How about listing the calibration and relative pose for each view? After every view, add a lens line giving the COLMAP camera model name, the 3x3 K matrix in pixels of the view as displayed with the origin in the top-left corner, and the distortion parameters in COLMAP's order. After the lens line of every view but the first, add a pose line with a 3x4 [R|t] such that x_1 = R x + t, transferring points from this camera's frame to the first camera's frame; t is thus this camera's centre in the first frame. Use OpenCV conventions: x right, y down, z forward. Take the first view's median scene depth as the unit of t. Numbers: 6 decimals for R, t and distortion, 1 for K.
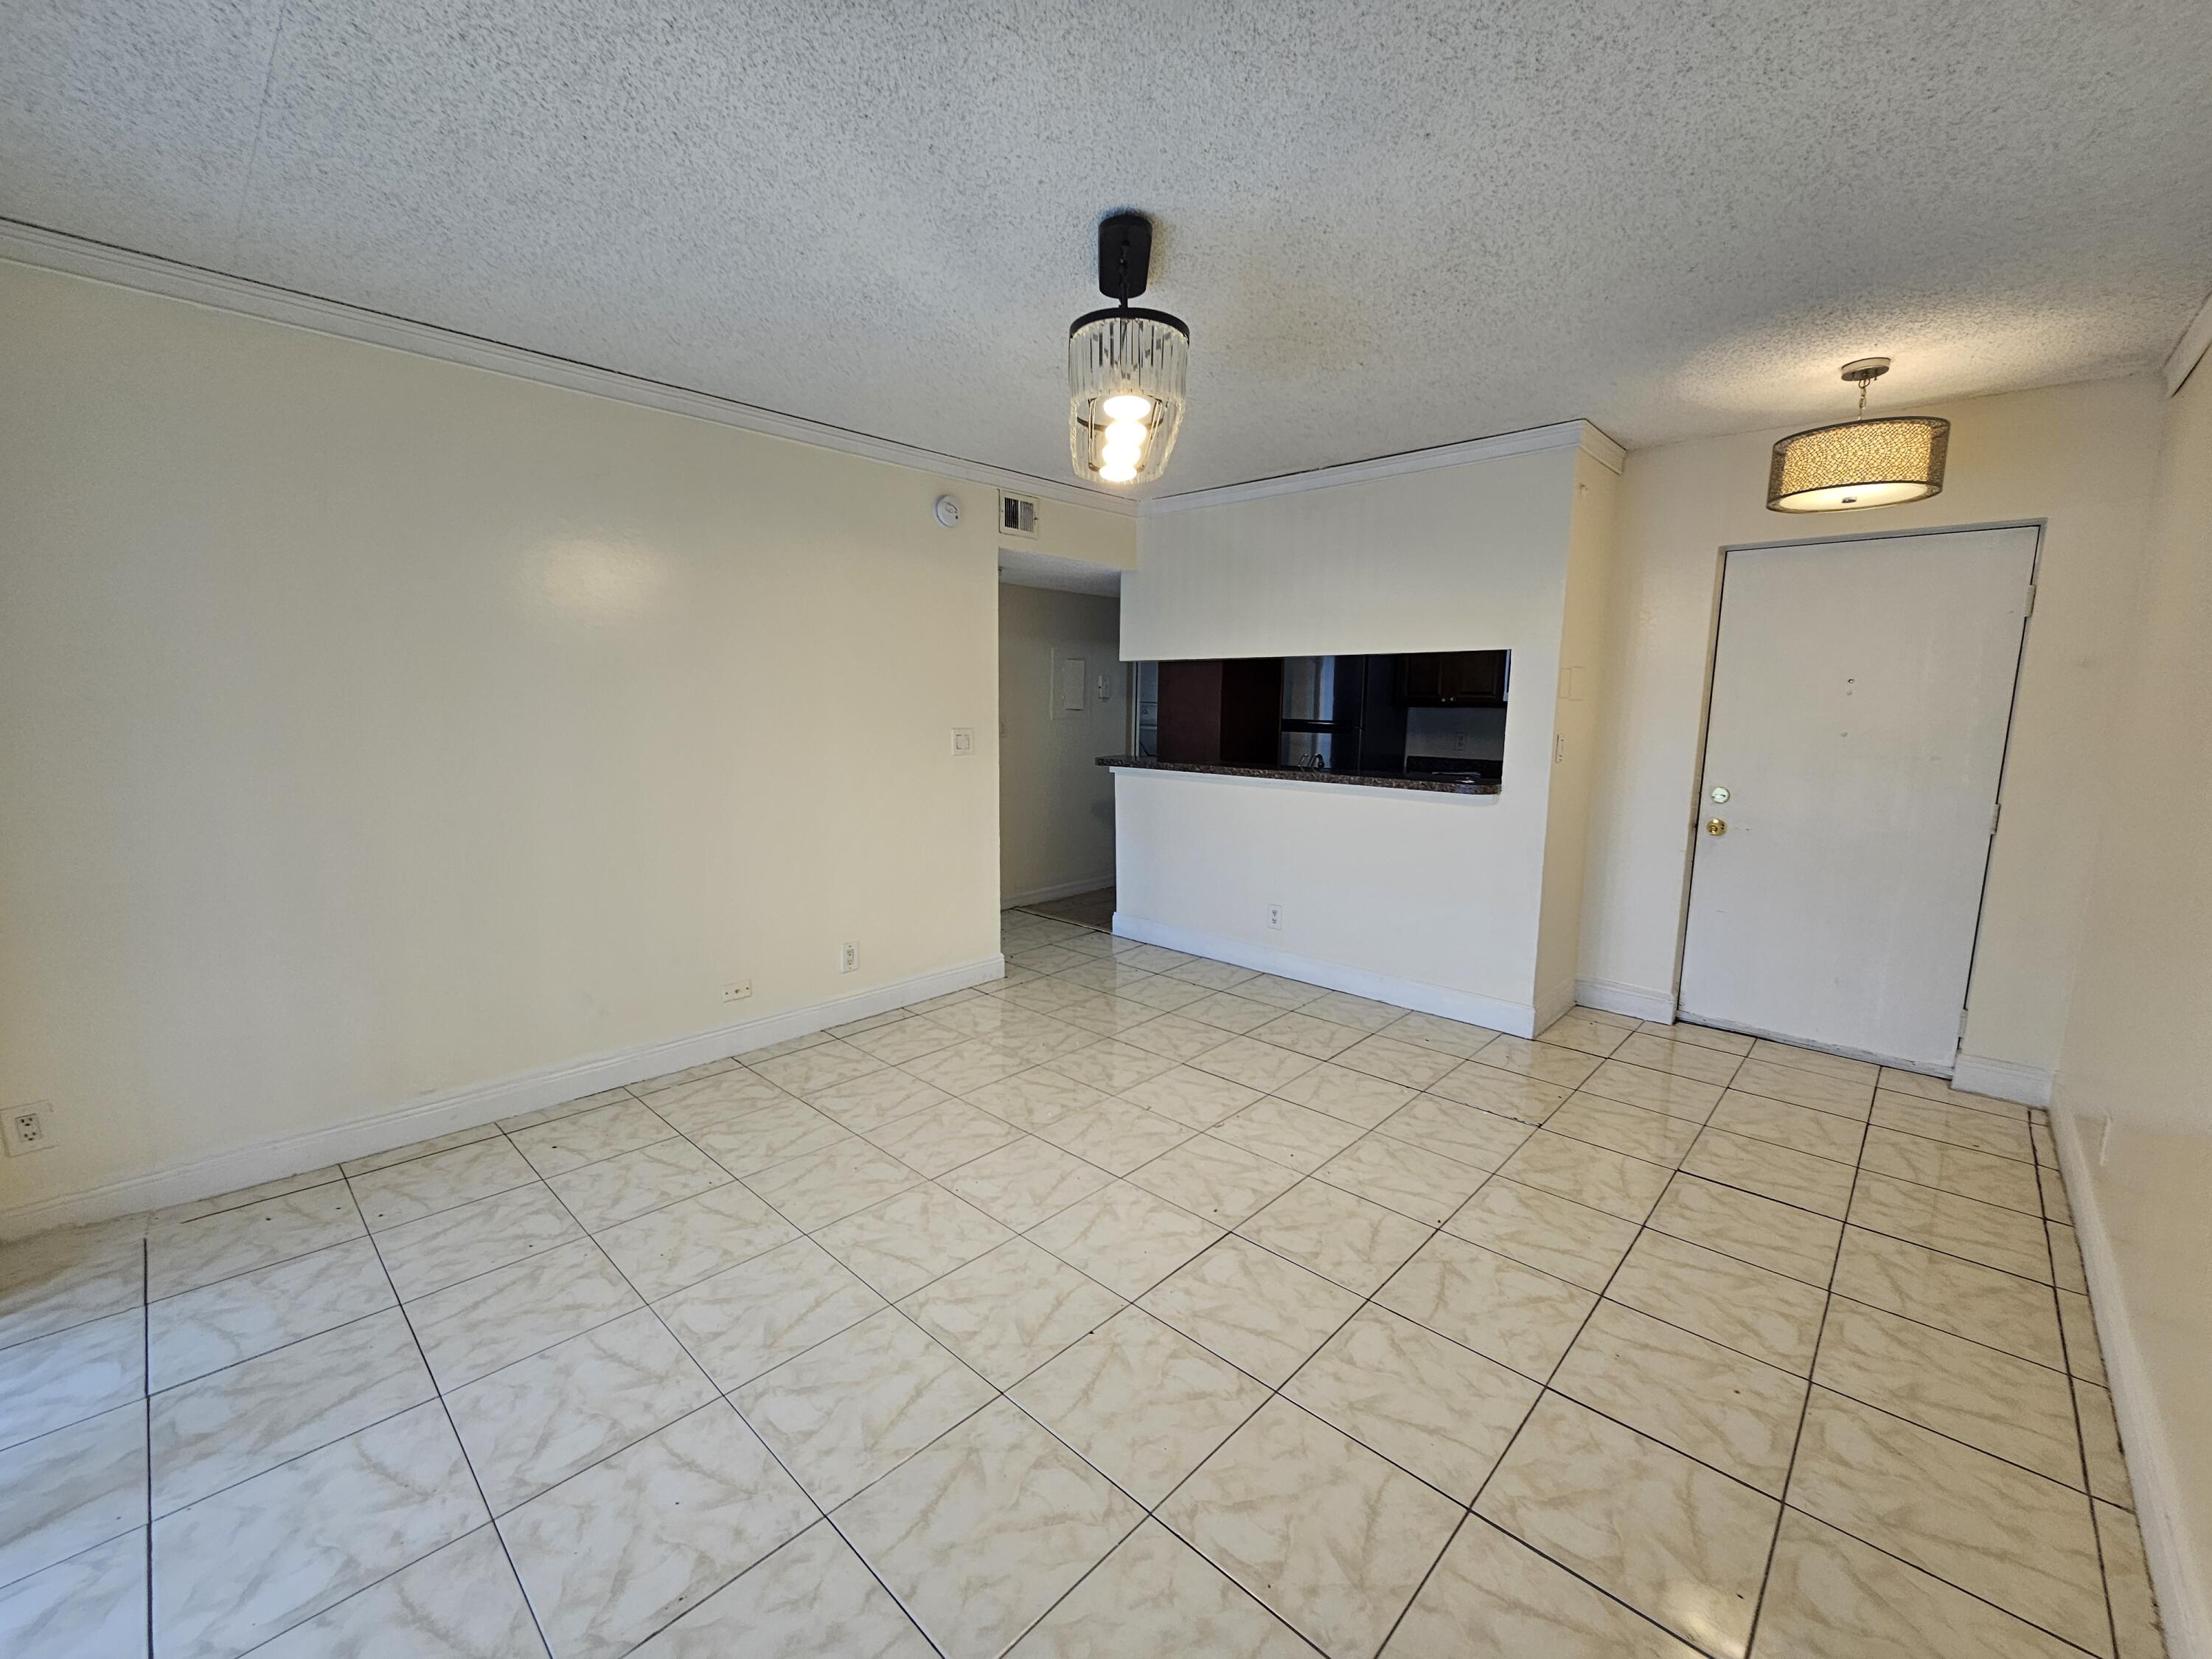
lens RADIAL K [[911.7, 0, 1106.9], [0, 911.7, 834.9], [0, 0, 1]] dist [0.000539, -0.000080]
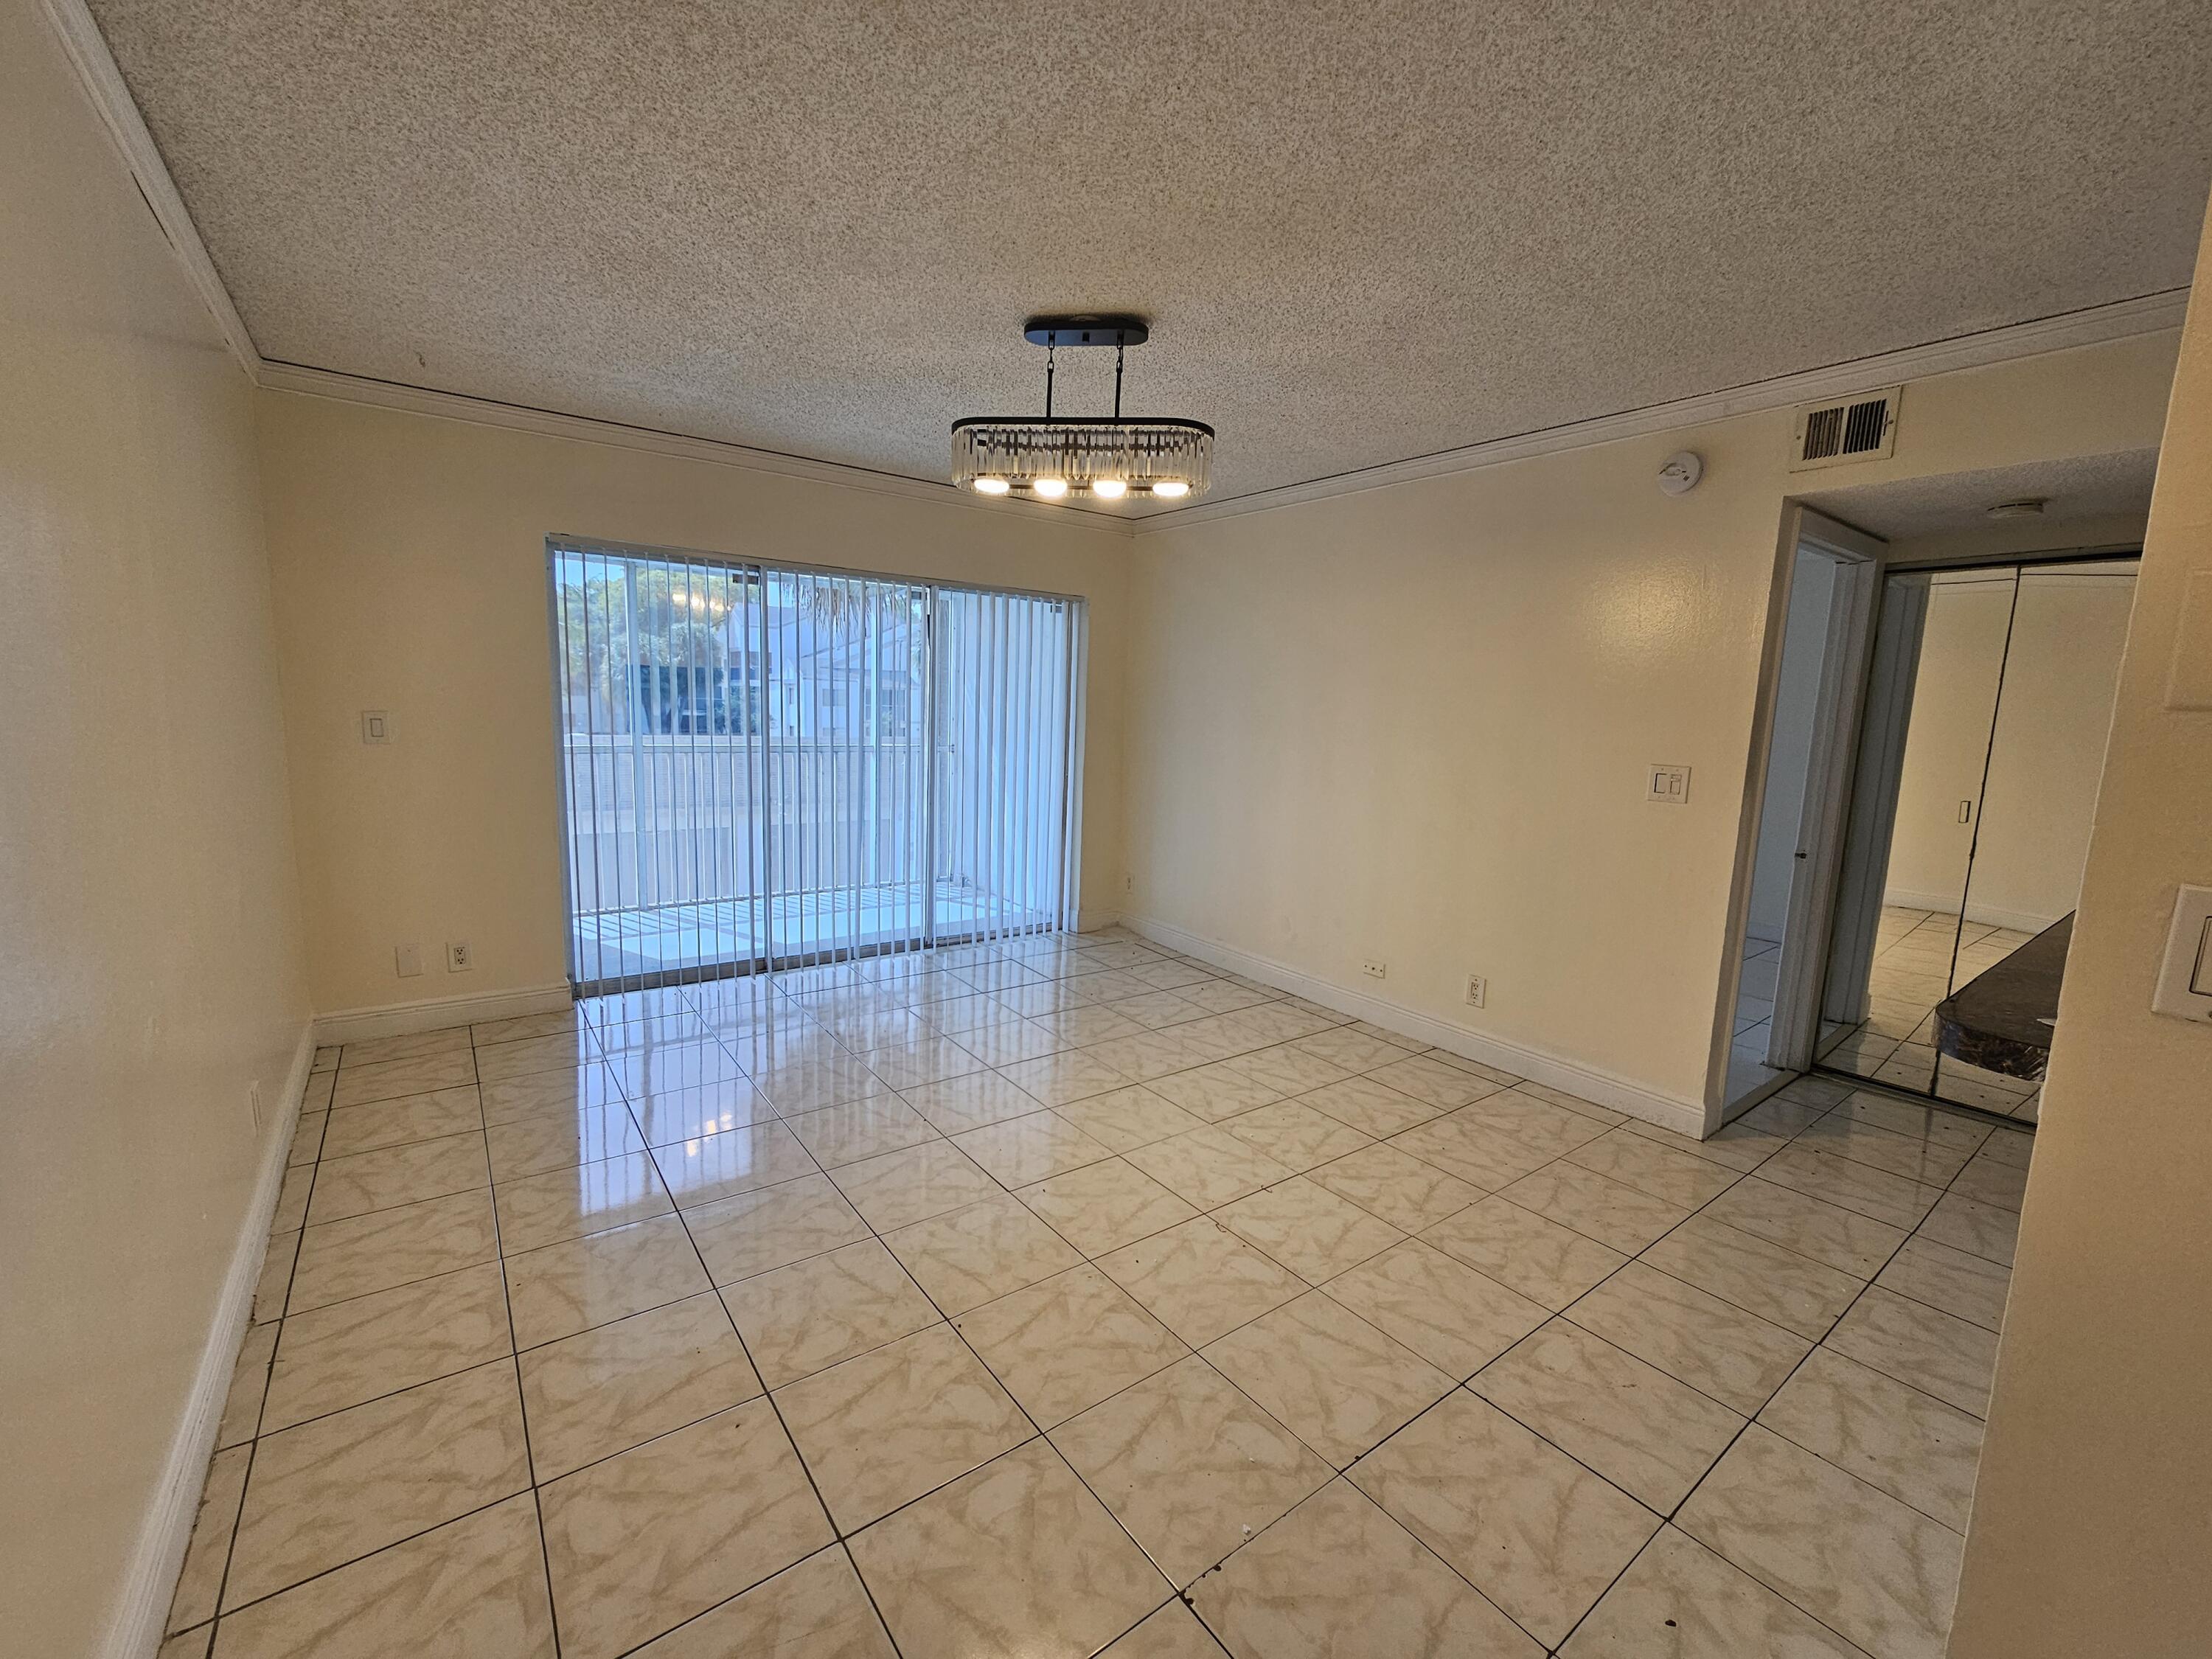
lens RADIAL K [[911.7, 0, 1106.9], [0, 911.7, 834.9], [0, 0, 1]] dist [0.000539, -0.000080]
pose [[-0.179013, 0.124795, -0.975900, 0.791907], [-0.181405, 0.970729, 0.157410, -0.118666], [0.966978, 0.205211, -0.151135, 0.842122]]
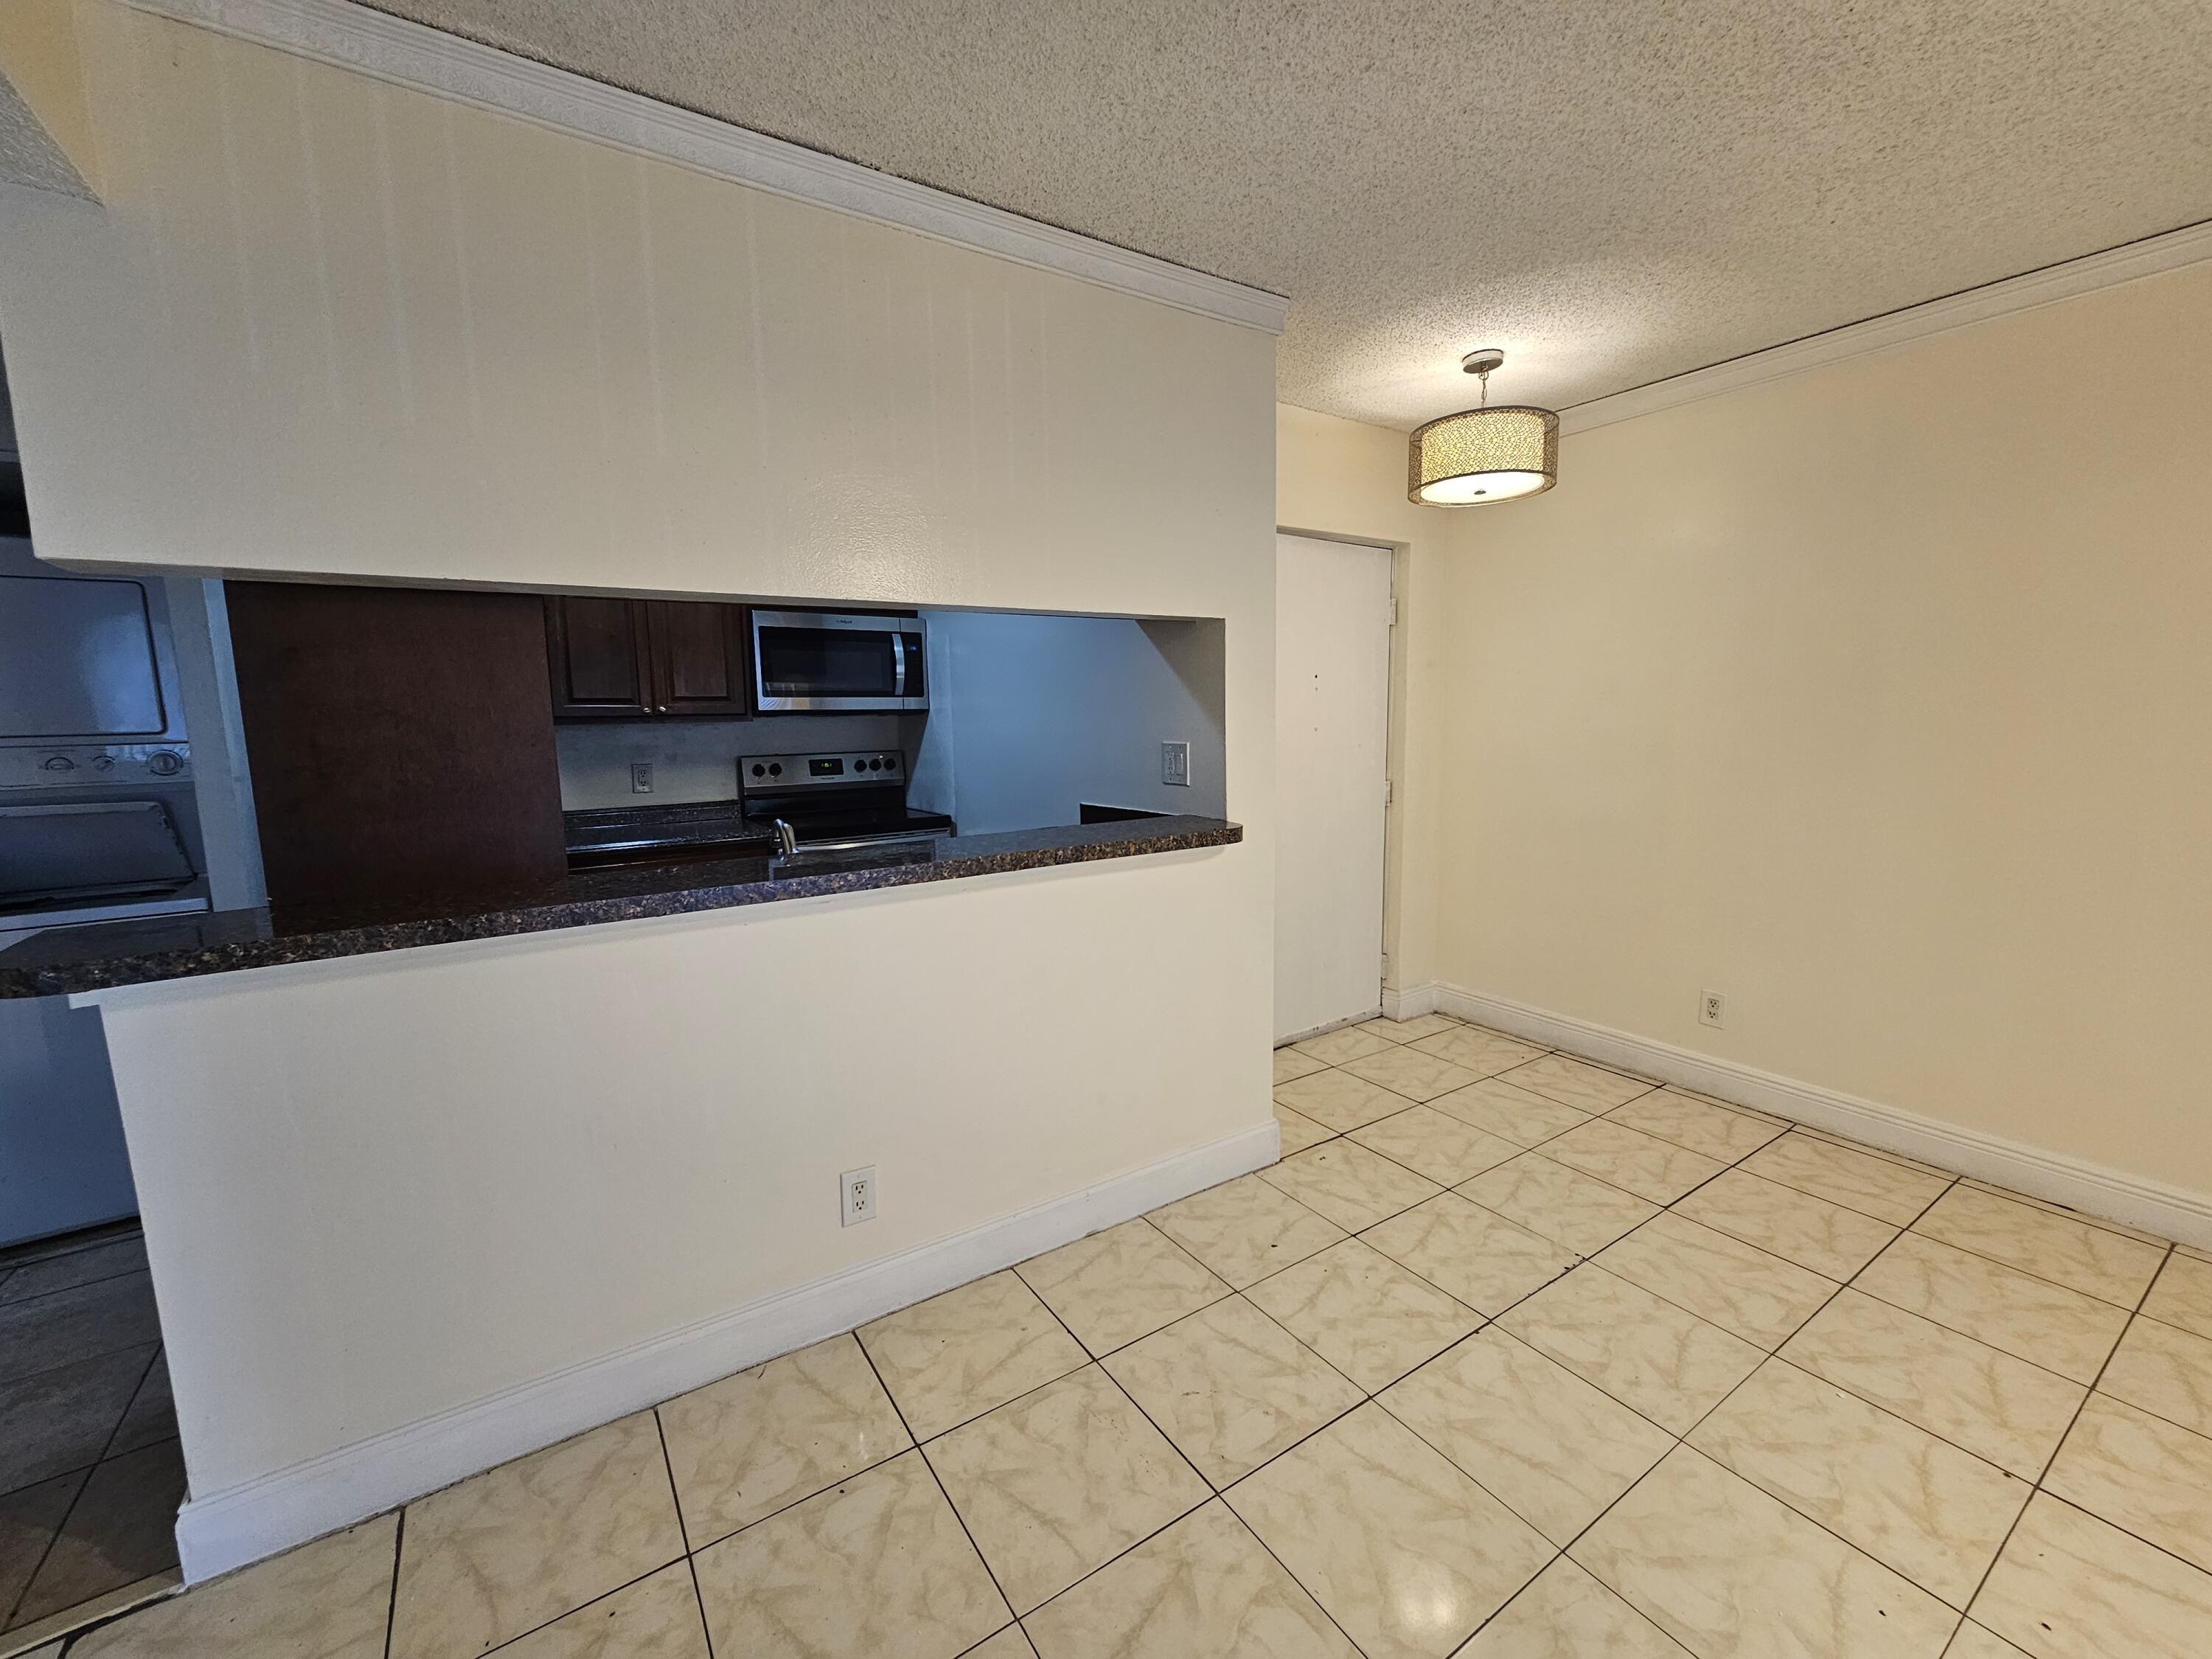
lens RADIAL K [[911.7, 0, 1106.9], [0, 911.7, 834.9], [0, 0, 1]] dist [0.000539, -0.000080]
pose [[0.232791, -0.147013, 0.961351, -0.247725], [0.168331, 0.979679, 0.109054, -0.145571], [-0.957848, 0.136439, 0.252808, 1.004635]]
